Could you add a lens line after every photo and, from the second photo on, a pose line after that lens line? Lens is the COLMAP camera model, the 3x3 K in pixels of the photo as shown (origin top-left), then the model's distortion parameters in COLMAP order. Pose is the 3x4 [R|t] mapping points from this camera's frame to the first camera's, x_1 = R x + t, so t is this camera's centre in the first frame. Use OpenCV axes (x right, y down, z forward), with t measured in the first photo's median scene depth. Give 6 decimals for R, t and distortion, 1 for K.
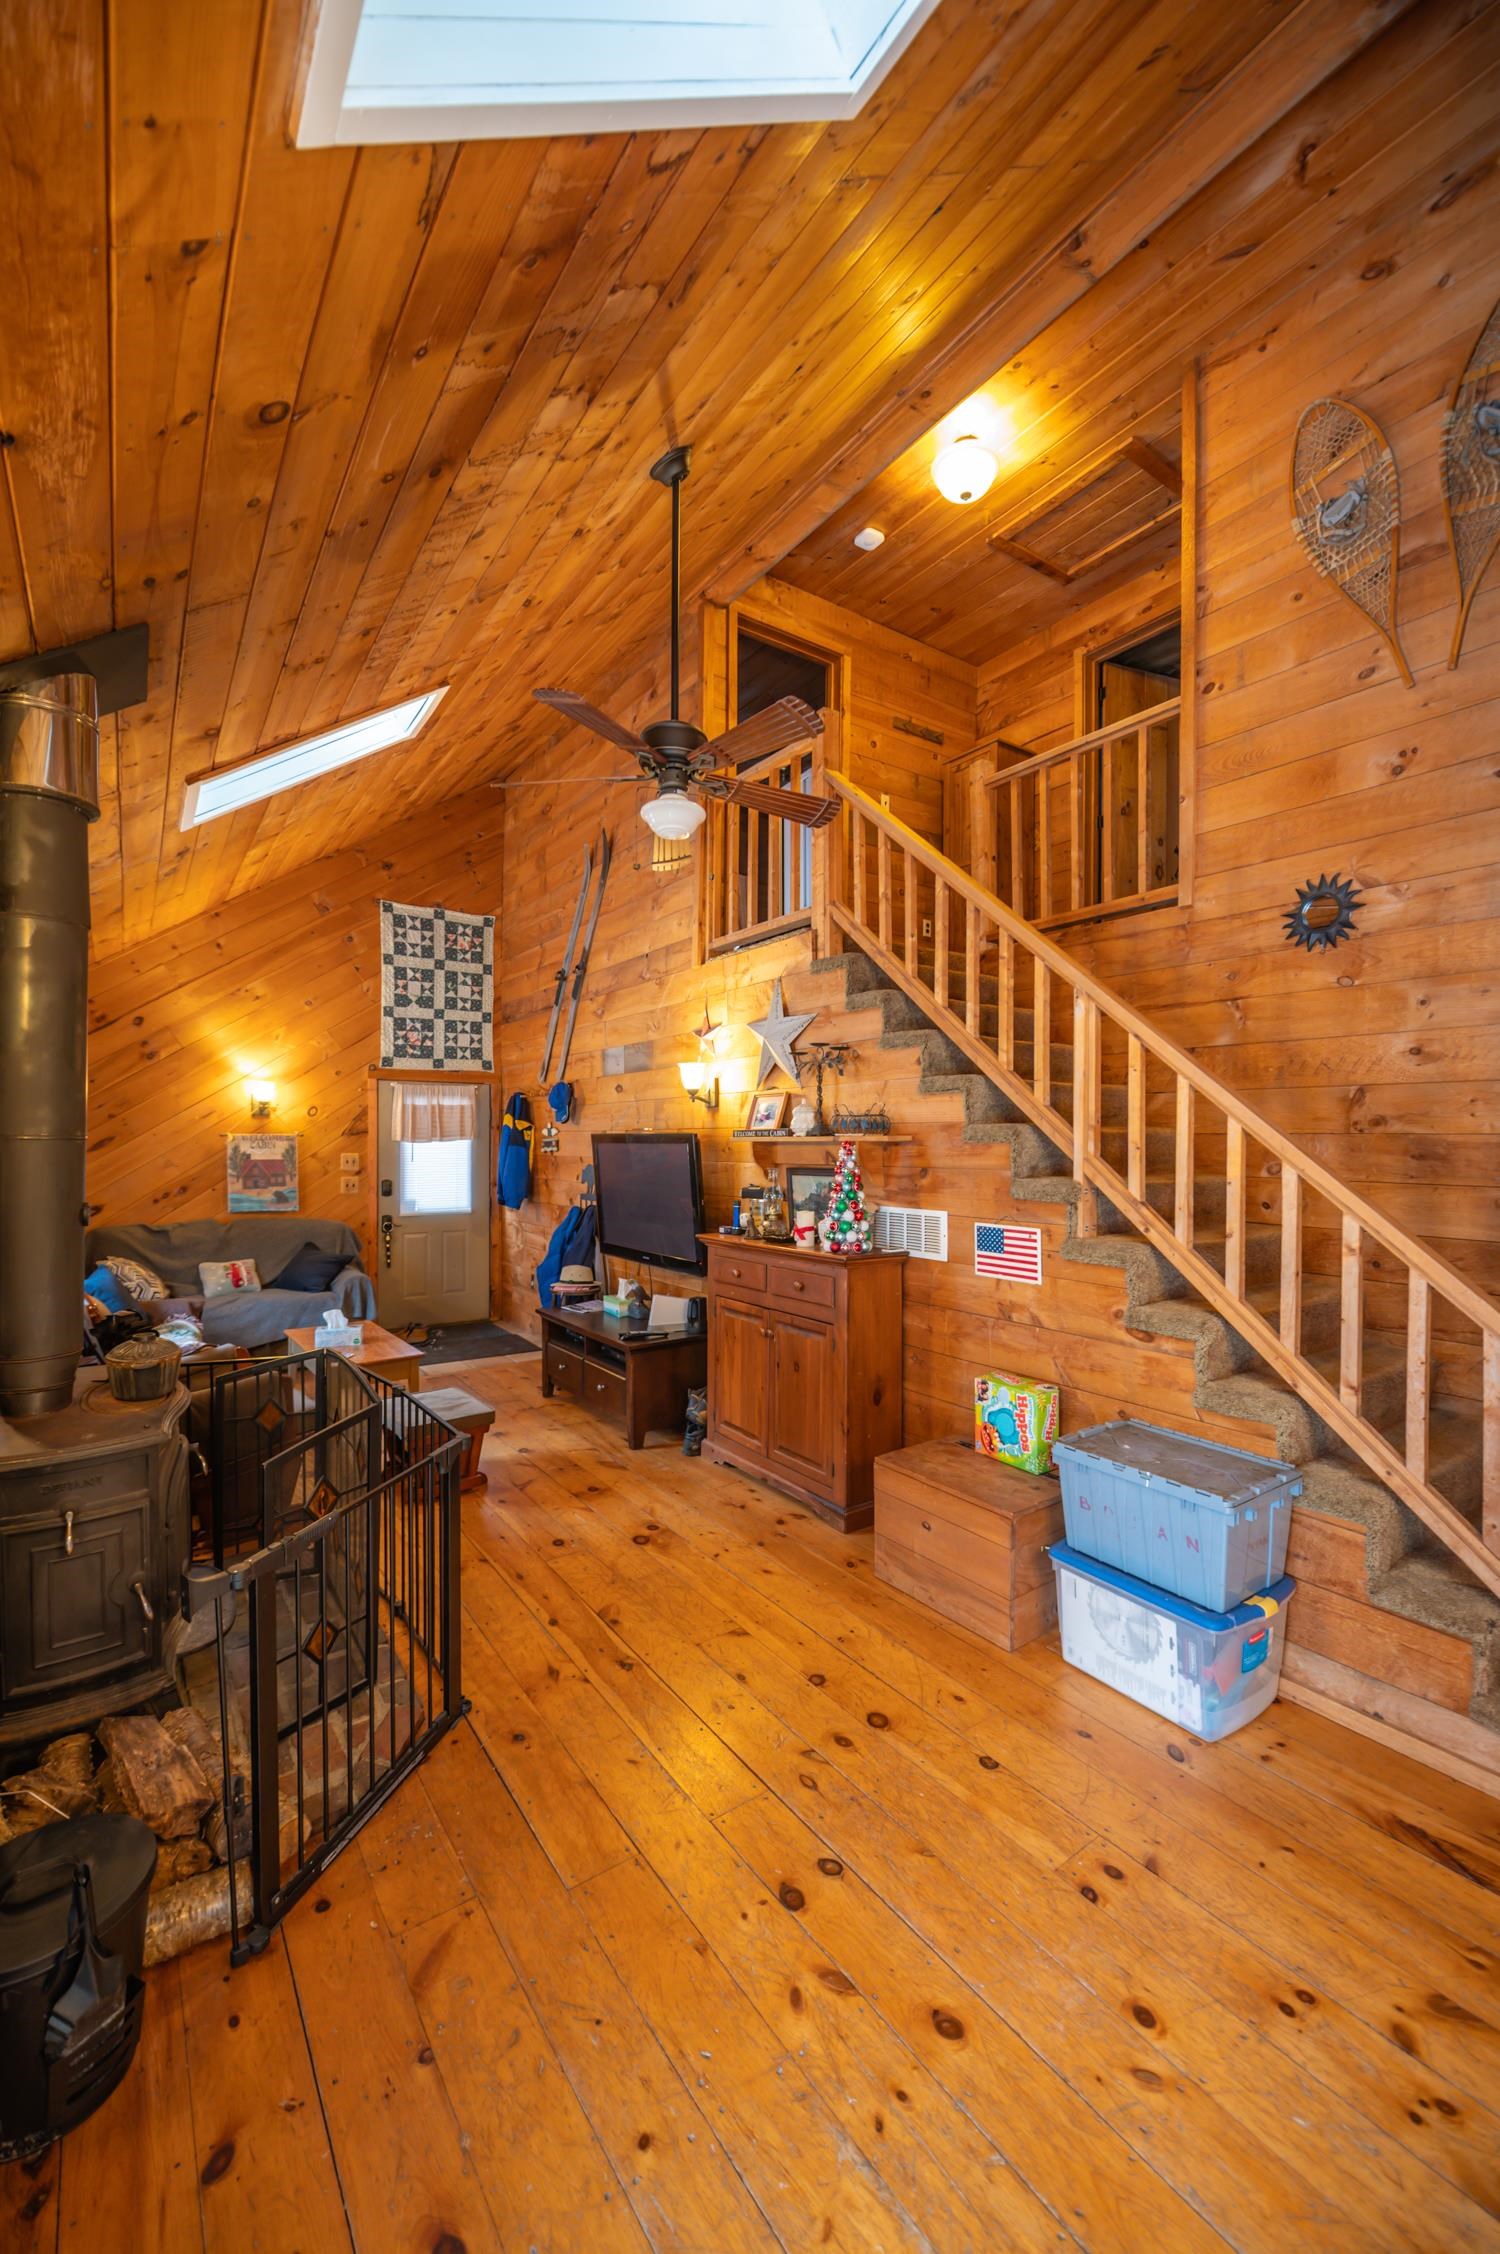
lens RADIAL K [[911.7, 0, 750.0], [0, 911.7, 1127.0], [0, 0, 1]] dist [-0.002042, -0.000607]
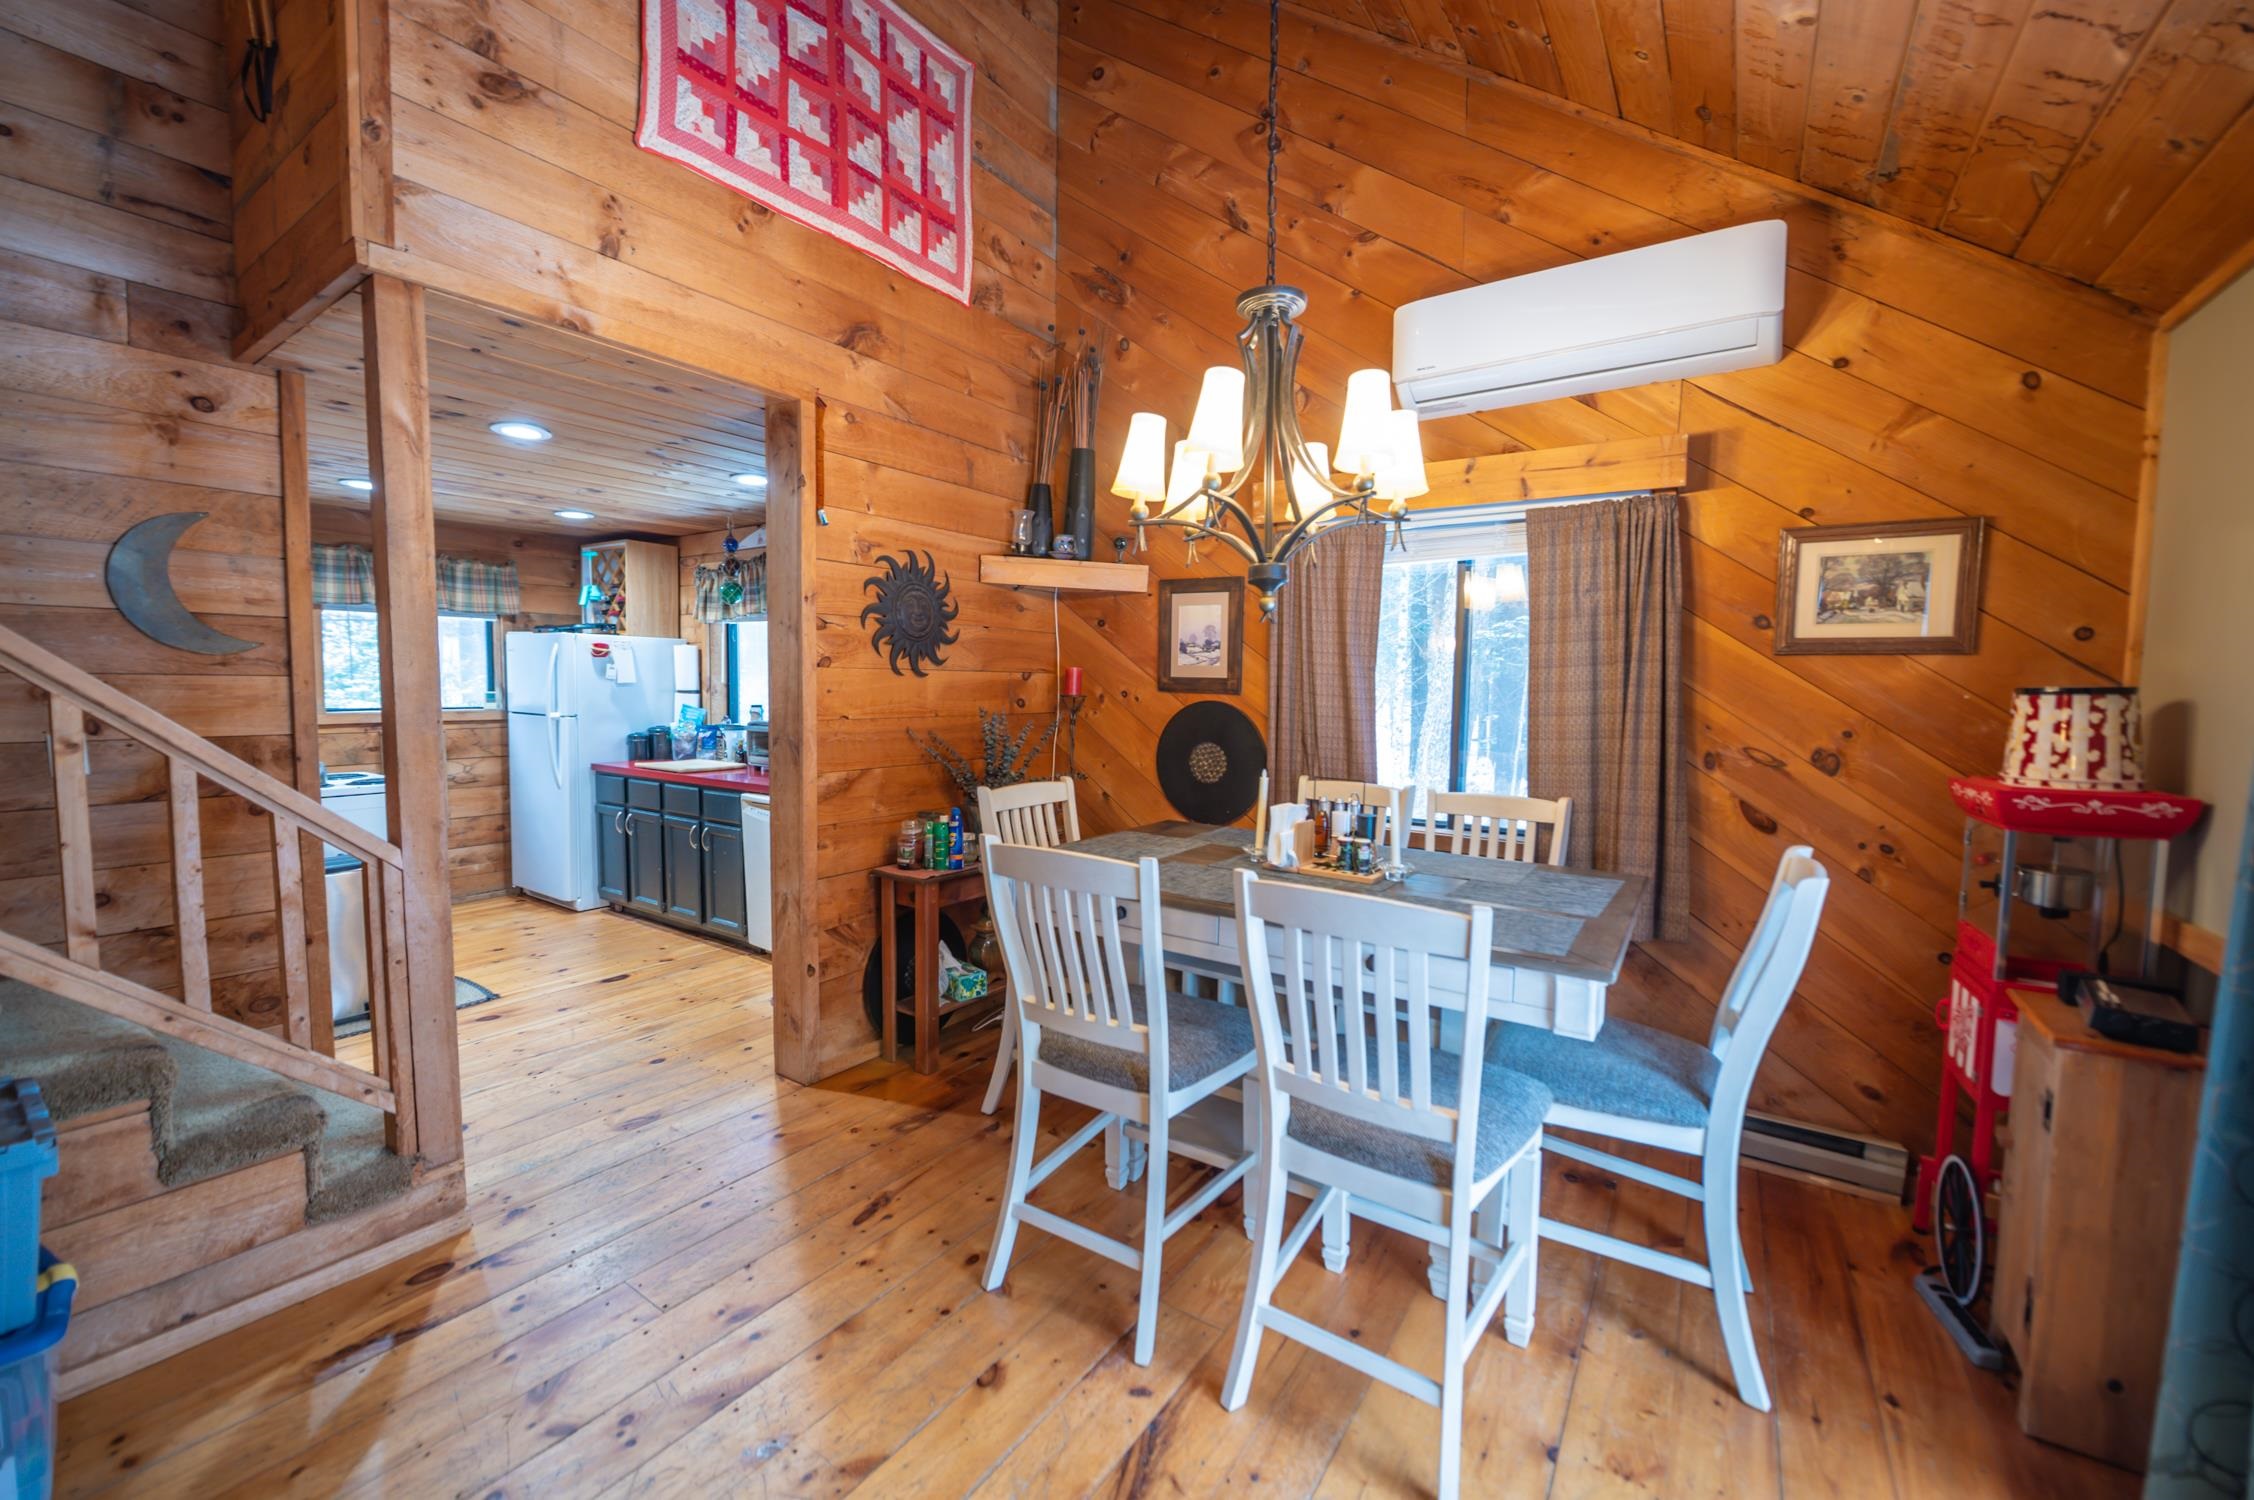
lens RADIAL K [[911.7, 0, 1127.0], [0, 911.7, 750.0], [0, 0, 1]] dist [-0.002042, -0.000607]
pose [[-0.360835, -0.068978, 0.930075, -0.370389], [-0.020715, 0.997608, 0.065950, 0.092923], [-0.932400, 0.004531, -0.361401, 0.604684]]
